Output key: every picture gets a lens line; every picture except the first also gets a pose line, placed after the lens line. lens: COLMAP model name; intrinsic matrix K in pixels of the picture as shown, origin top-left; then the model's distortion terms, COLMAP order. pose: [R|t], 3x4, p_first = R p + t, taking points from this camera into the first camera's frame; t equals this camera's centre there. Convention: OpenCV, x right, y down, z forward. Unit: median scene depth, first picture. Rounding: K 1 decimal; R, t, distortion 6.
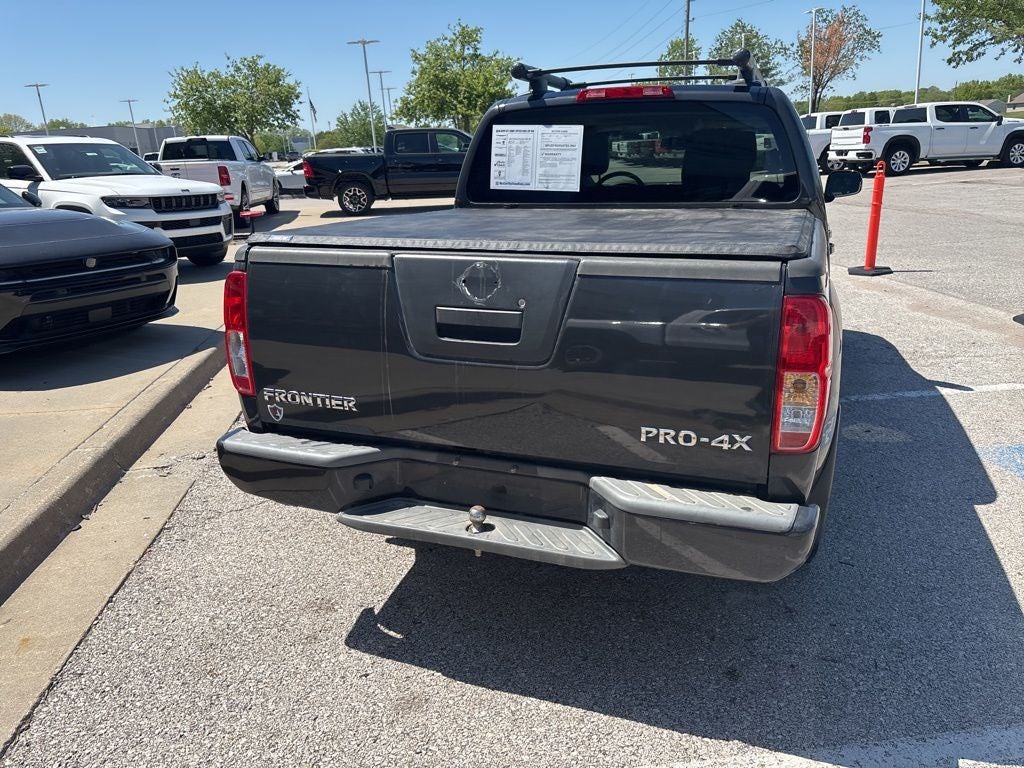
lens RADIAL K [[776.5, 0, 507.2], [0, 776.5, 390.9], [0, 0, 1]] dist [0.047171, -0.056065]
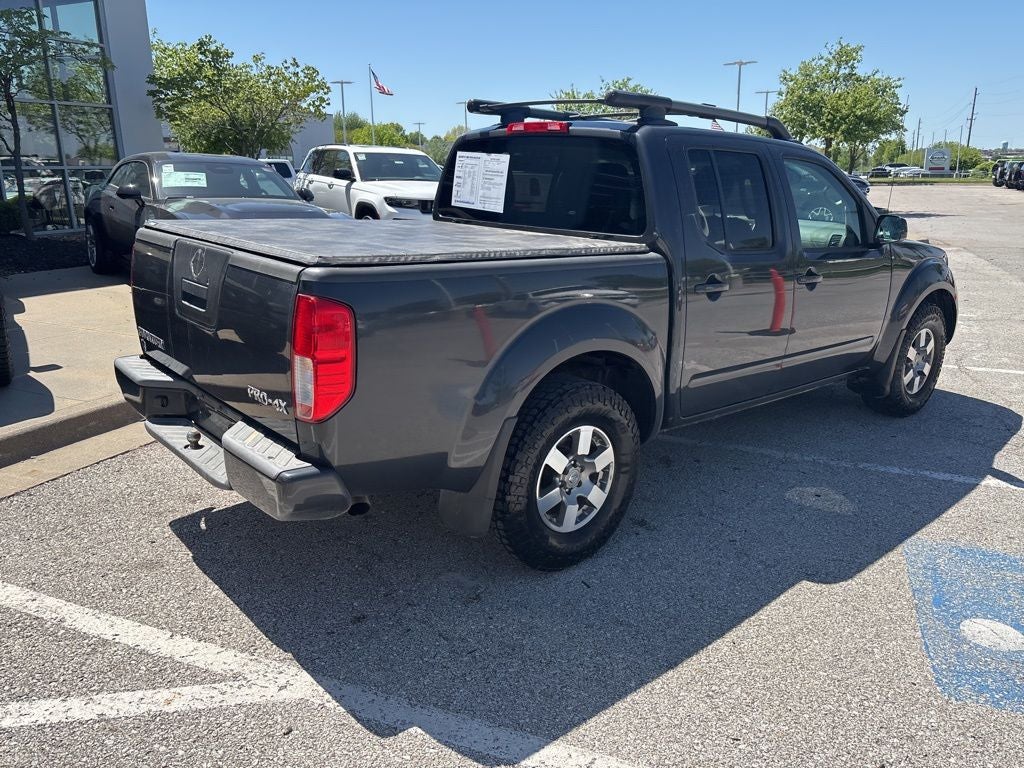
lens RADIAL K [[776.5, 0, 507.6], [0, 776.5, 380.0], [0, 0, 1]] dist [0.047171, -0.056065]
pose [[0.881296, 0.167393, -0.441925, 0.630865], [-0.181789, 0.983288, 0.009924, -0.029887], [0.436200, 0.071591, 0.896997, 0.010319]]
